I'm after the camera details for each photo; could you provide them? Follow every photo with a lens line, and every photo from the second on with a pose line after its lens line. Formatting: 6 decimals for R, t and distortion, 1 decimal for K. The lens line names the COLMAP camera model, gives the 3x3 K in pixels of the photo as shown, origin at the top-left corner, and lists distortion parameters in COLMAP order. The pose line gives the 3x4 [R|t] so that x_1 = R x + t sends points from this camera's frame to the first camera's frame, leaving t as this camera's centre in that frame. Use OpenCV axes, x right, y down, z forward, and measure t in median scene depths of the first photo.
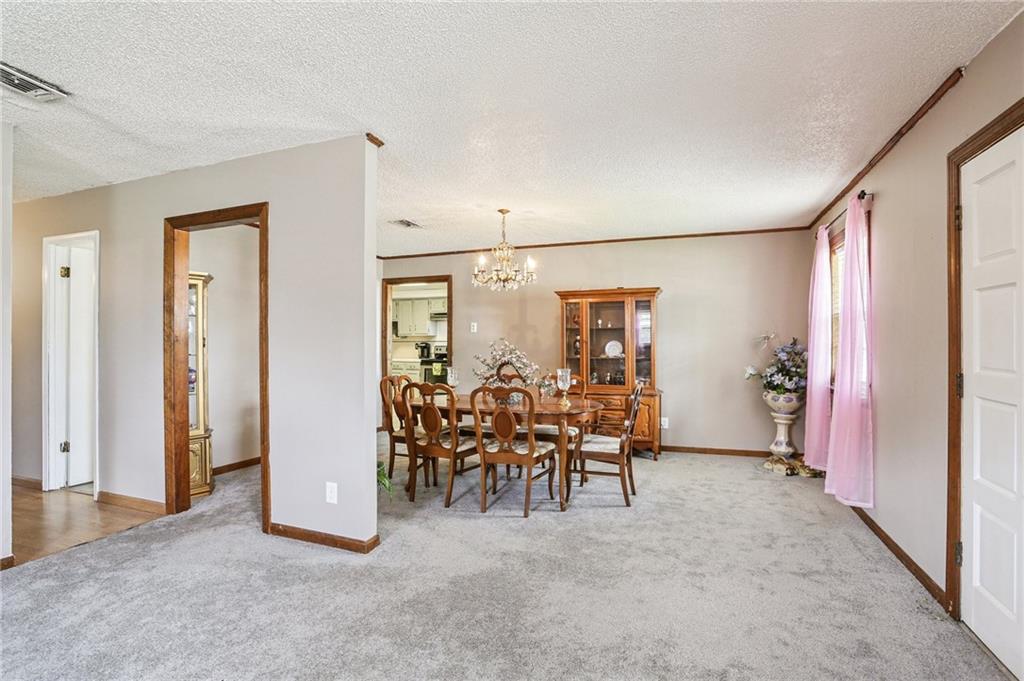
lens RADIAL K [[534.4, 0, 512.0], [0, 534.4, 340.5], [0, 0, 1]] dist [-0.044576, -0.000326]
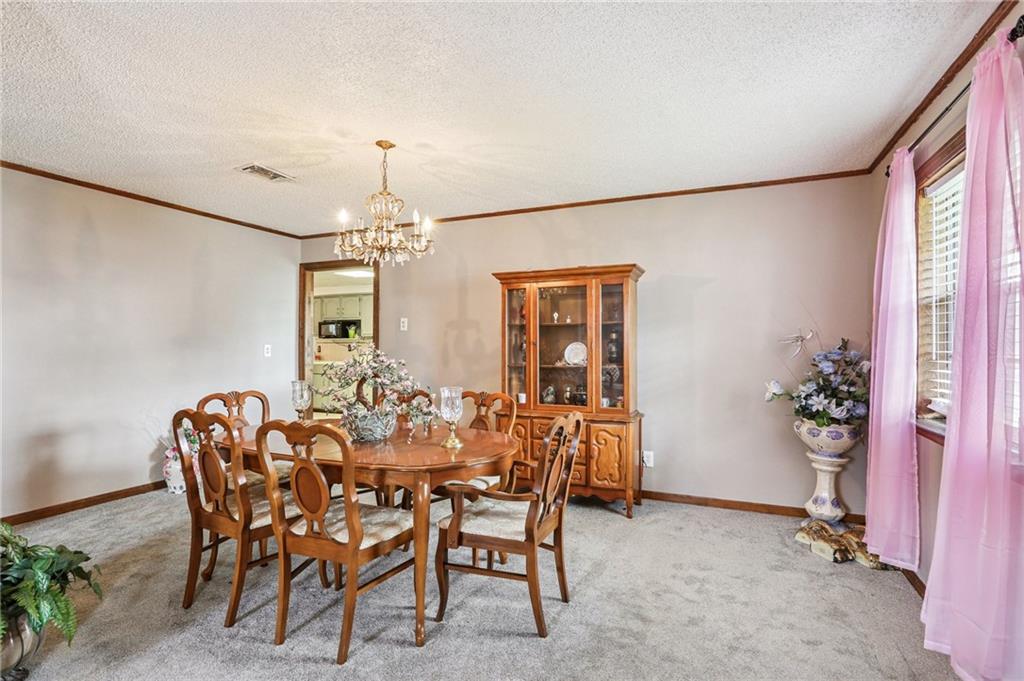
lens RADIAL K [[509.5, 0, 512.0], [0, 509.5, 340.5], [0, 0, 1]] dist [-0.002601, 0.000430]
pose [[0.997845, 0.004618, -0.065450, 0.169645], [-0.004868, 0.999981, -0.003660, 0.001329], [0.065432, 0.003970, 0.997849, 0.352752]]
